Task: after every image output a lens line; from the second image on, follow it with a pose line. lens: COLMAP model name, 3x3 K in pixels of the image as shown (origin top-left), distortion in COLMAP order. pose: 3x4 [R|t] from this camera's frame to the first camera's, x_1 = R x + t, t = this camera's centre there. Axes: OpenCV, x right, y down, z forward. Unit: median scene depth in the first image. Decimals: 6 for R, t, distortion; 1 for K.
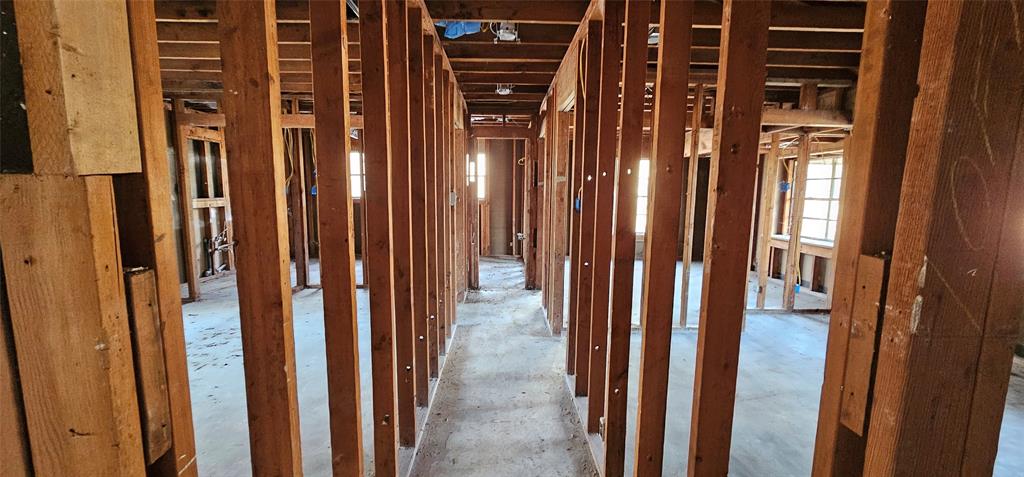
lens RADIAL K [[410.9, 0, 512.0], [0, 410.9, 238.5], [0, 0, 1]] dist [-0.001366, 0.000101]
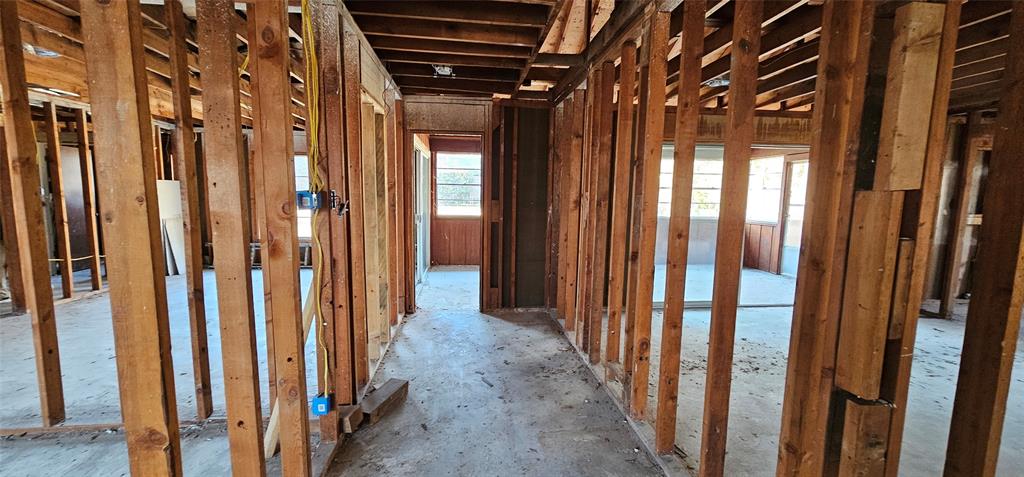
lens RADIAL K [[410.9, 0, 512.0], [0, 410.9, 238.5], [0, 0, 1]] dist [-0.001366, 0.000101]
pose [[0.066969, 0.108541, -0.991834, 0.552044], [-0.142551, 0.984908, 0.098158, 0.092047], [0.987519, 0.134813, 0.081431, -0.620311]]
